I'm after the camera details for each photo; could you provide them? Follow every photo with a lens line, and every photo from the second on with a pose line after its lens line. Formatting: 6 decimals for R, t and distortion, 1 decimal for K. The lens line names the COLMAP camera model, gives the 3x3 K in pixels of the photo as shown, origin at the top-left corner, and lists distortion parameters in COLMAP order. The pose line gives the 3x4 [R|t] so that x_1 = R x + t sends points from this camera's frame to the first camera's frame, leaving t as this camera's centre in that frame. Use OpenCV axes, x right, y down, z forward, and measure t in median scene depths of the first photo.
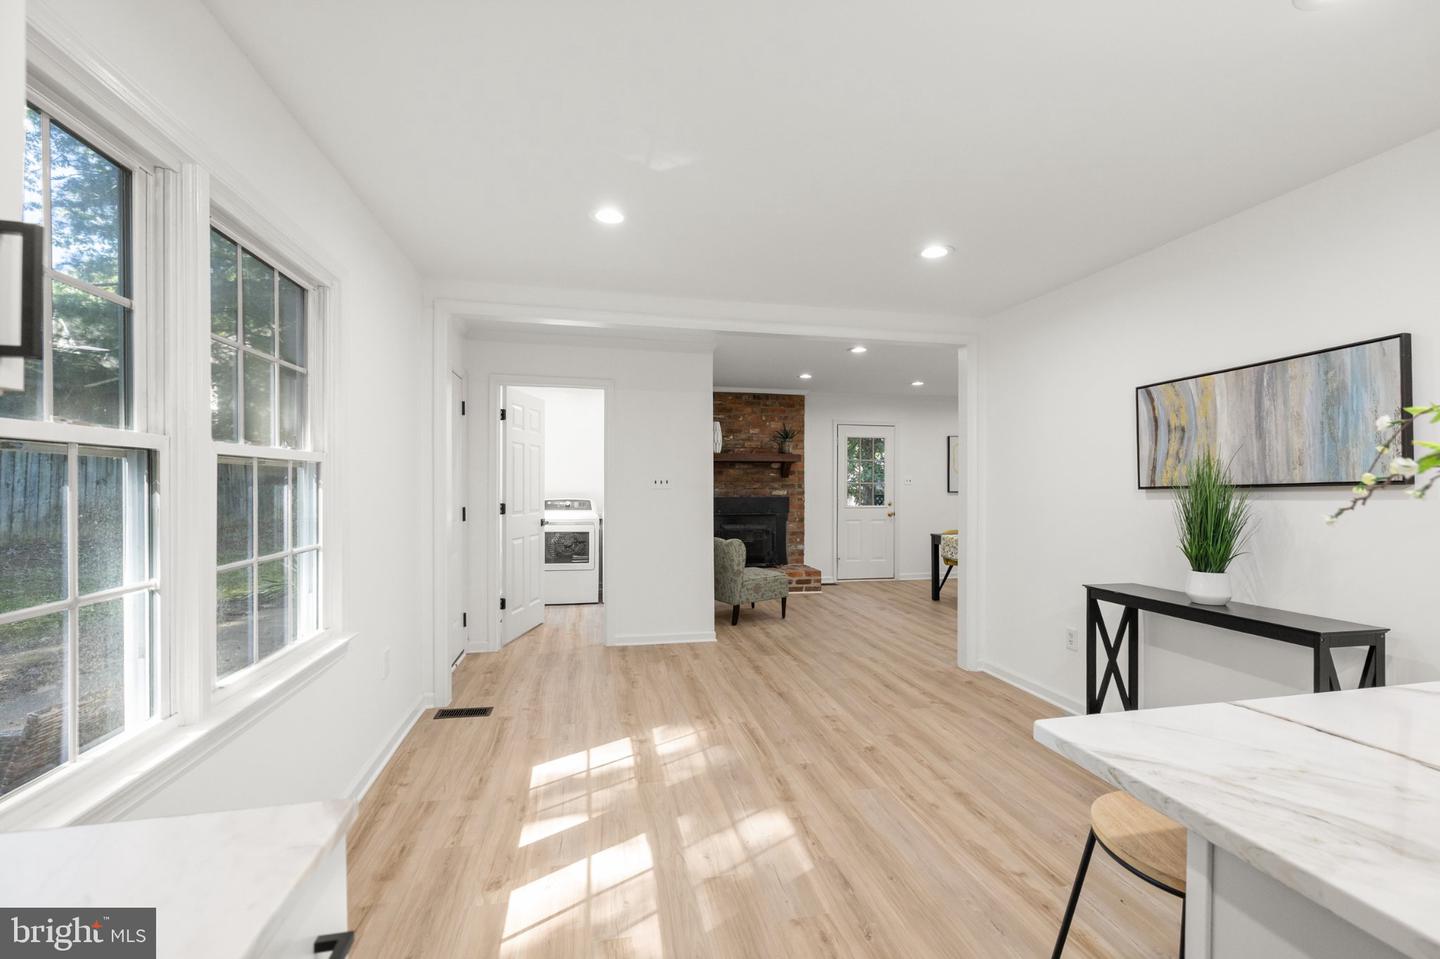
lens RADIAL K [[611.8, 0, 722.7], [0, 611.8, 487.3], [0, 0, 1]] dist [-0.001310, -0.000584]
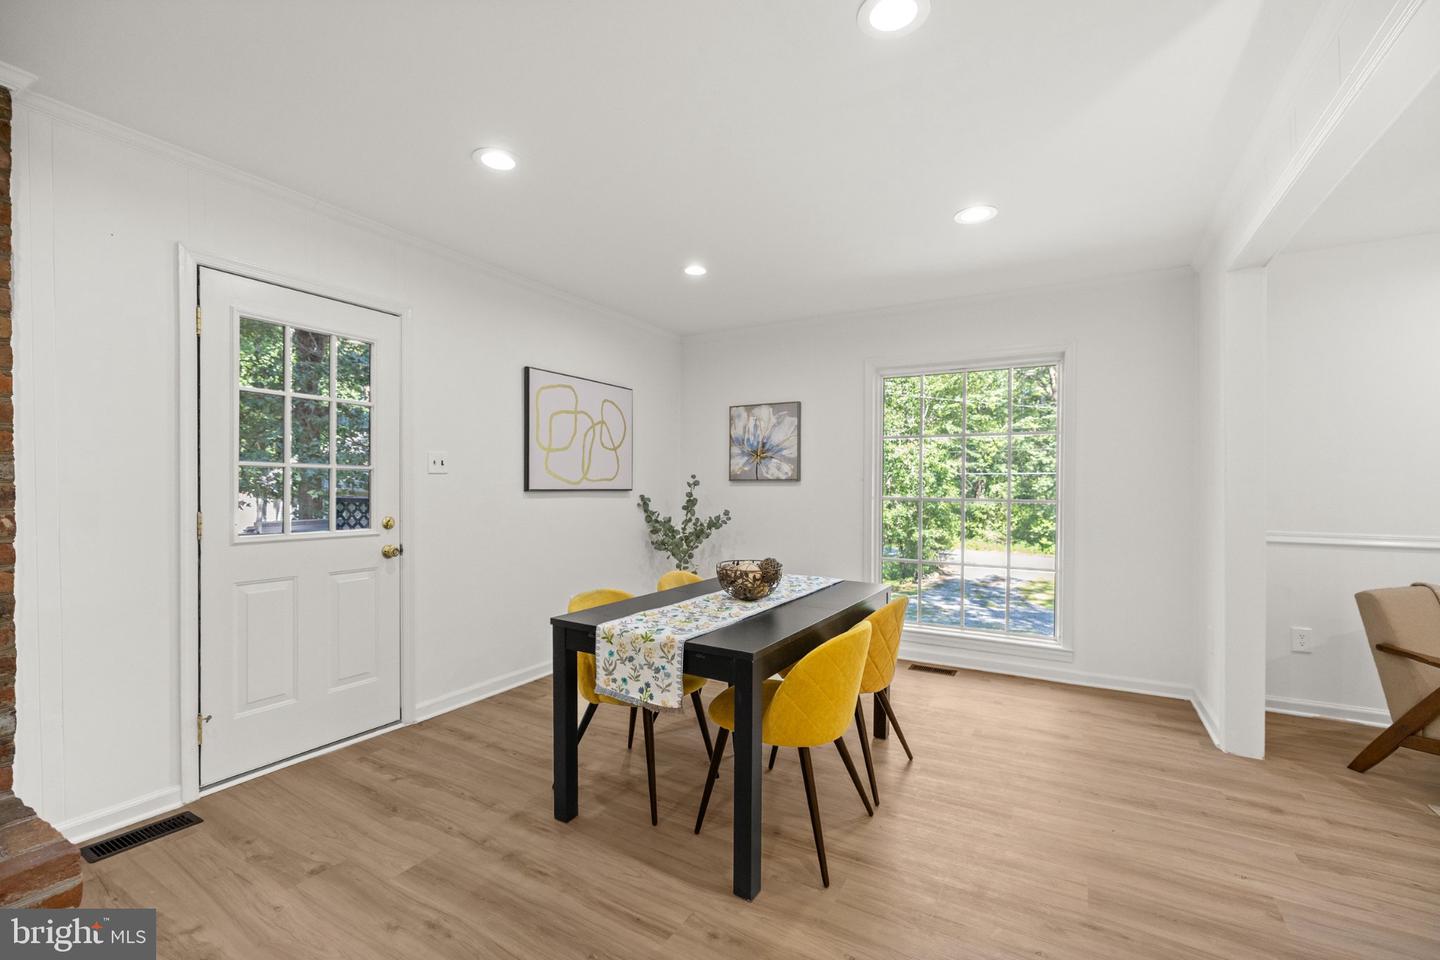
lens RADIAL K [[611.8, 0, 722.7], [0, 611.8, 487.8], [0, 0, 1]] dist [-0.001310, -0.000584]
pose [[0.674577, -0.002092, 0.738202, 0.145747], [0.003377, 0.999994, -0.000253, 0.006505], [-0.738197, 0.002664, 0.674580, 0.640603]]
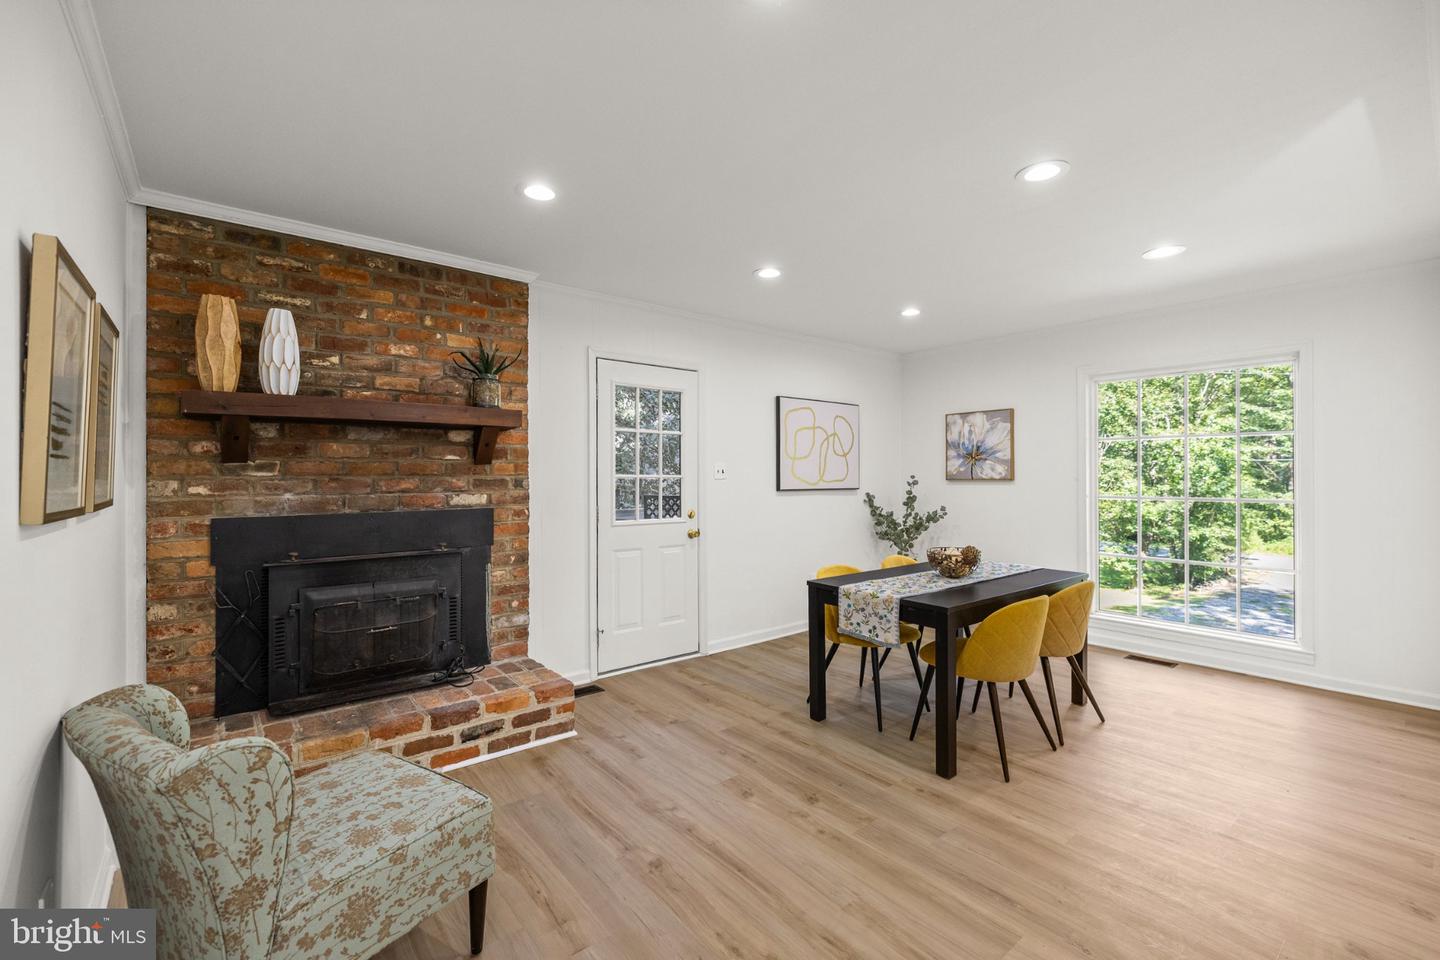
lens RADIAL K [[613.3, 0, 721.4], [0, 613.3, 472.9], [0, 0, 1]] dist [-0.002936, -0.000250]
pose [[0.892179, -0.002254, 0.451676, 0.056601], [0.008594, 0.999891, -0.011985, -0.003264], [-0.451600, 0.014574, 0.892102, 0.538540]]
